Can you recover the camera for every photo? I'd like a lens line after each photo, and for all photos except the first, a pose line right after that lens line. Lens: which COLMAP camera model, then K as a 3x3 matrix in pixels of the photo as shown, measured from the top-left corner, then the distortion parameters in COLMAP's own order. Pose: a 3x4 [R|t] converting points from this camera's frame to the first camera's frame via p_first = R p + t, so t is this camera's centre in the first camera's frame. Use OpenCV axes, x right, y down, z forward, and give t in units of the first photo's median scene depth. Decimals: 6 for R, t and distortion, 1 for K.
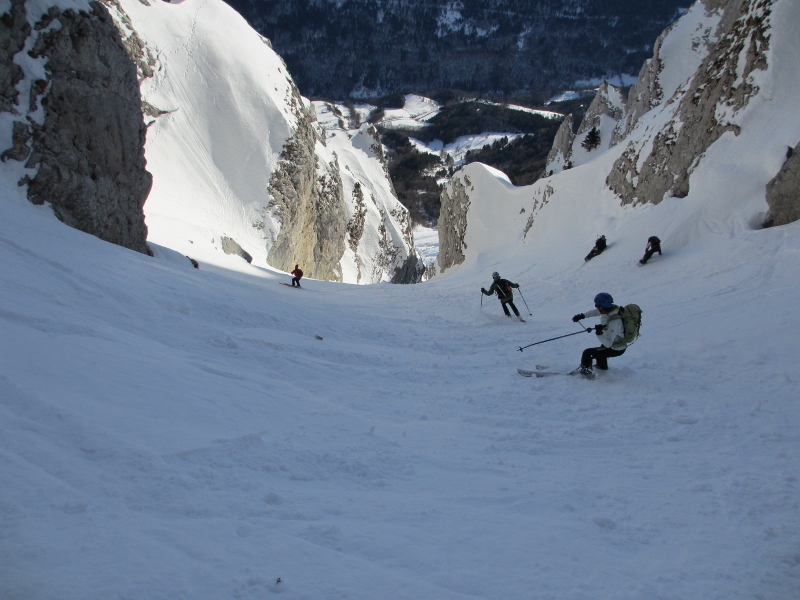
lens RADIAL K [[771.9, 0, 400.0], [0, 771.9, 300.0], [0, 0, 1]] dist [0.153737, 0.017541]
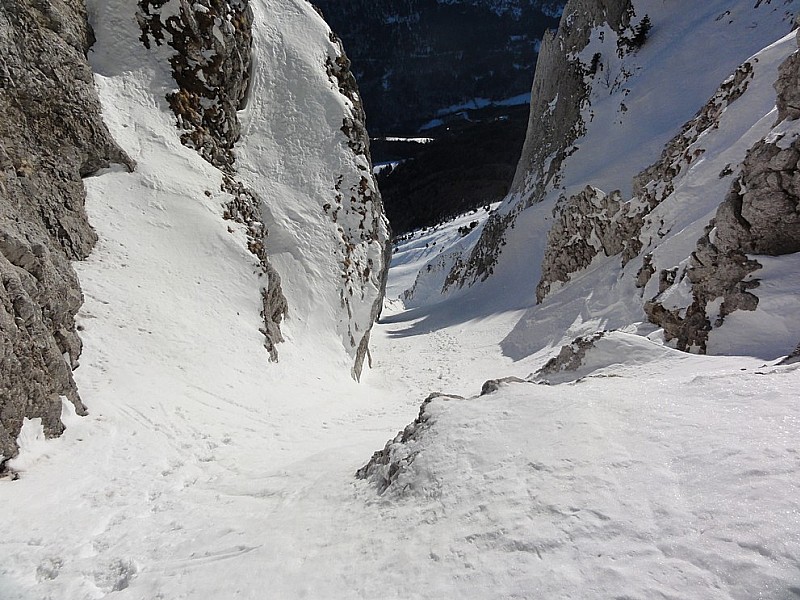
lens RADIAL K [[636.9, 0, 400.0], [0, 636.9, 300.0], [0, 0, 1]] dist [-0.020253, -0.000859]
pose [[0.972526, -0.193343, 0.129662, -0.041294], [0.196856, 0.980322, -0.014725, -0.022958], [-0.124264, 0.039846, 0.991449, 0.803154]]
